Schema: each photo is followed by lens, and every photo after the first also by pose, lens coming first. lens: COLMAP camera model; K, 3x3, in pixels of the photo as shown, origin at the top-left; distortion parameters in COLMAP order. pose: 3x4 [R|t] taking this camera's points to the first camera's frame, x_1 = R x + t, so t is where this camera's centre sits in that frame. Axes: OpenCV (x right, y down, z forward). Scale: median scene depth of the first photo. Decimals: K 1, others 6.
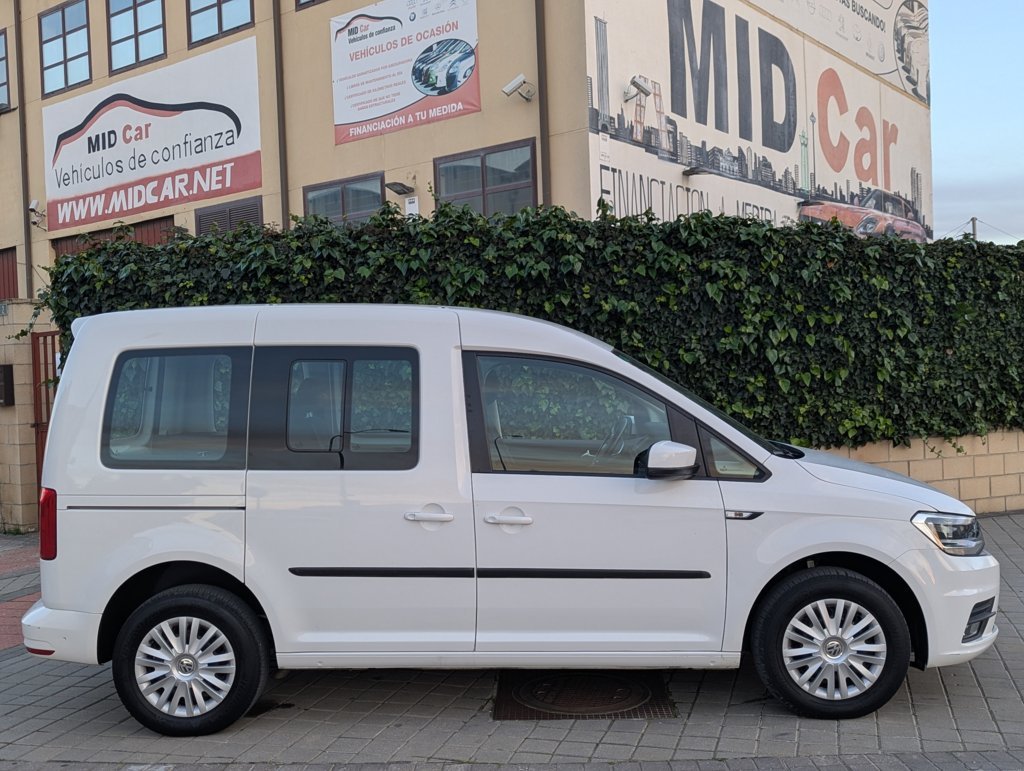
lens RADIAL K [[1114.7, 0, 505.7], [0, 1114.7, 380.0], [0, 0, 1]] dist [0.100241, -0.154823]
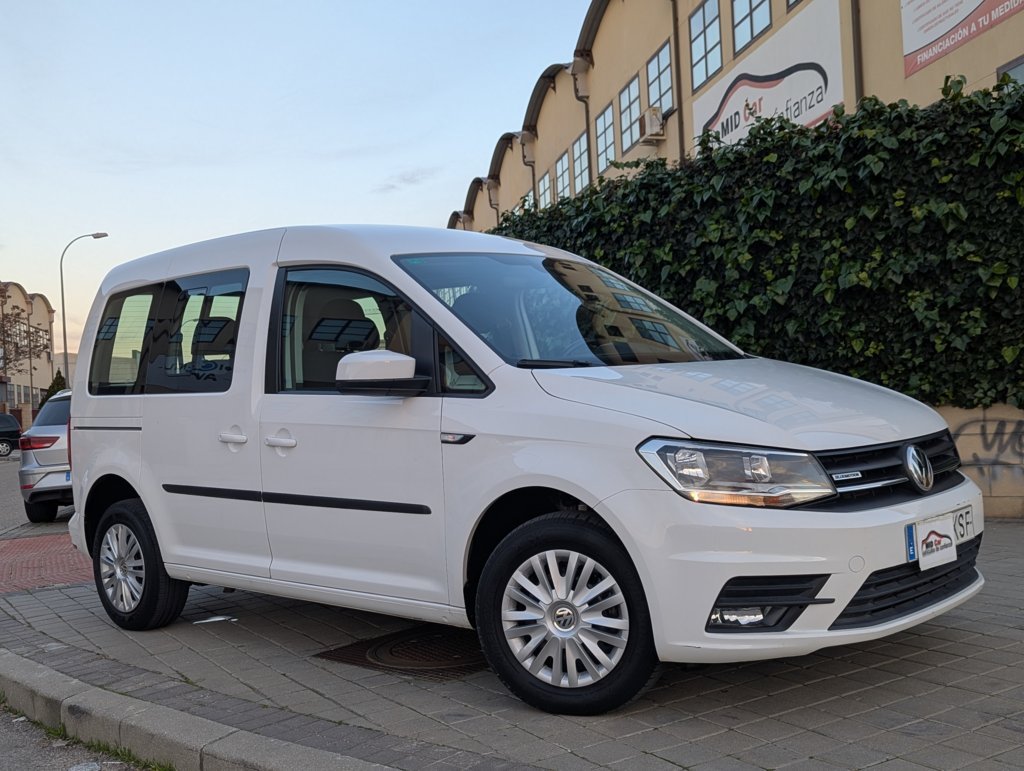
lens RADIAL K [[1114.7, 0, 505.7], [0, 1114.7, 380.0], [0, 0, 1]] dist [0.100241, -0.154823]
pose [[0.734233, -0.026491, -0.678380, 0.407080], [0.032663, 0.999460, -0.003676, 0.043142], [0.678111, -0.019459, 0.734702, 0.227208]]
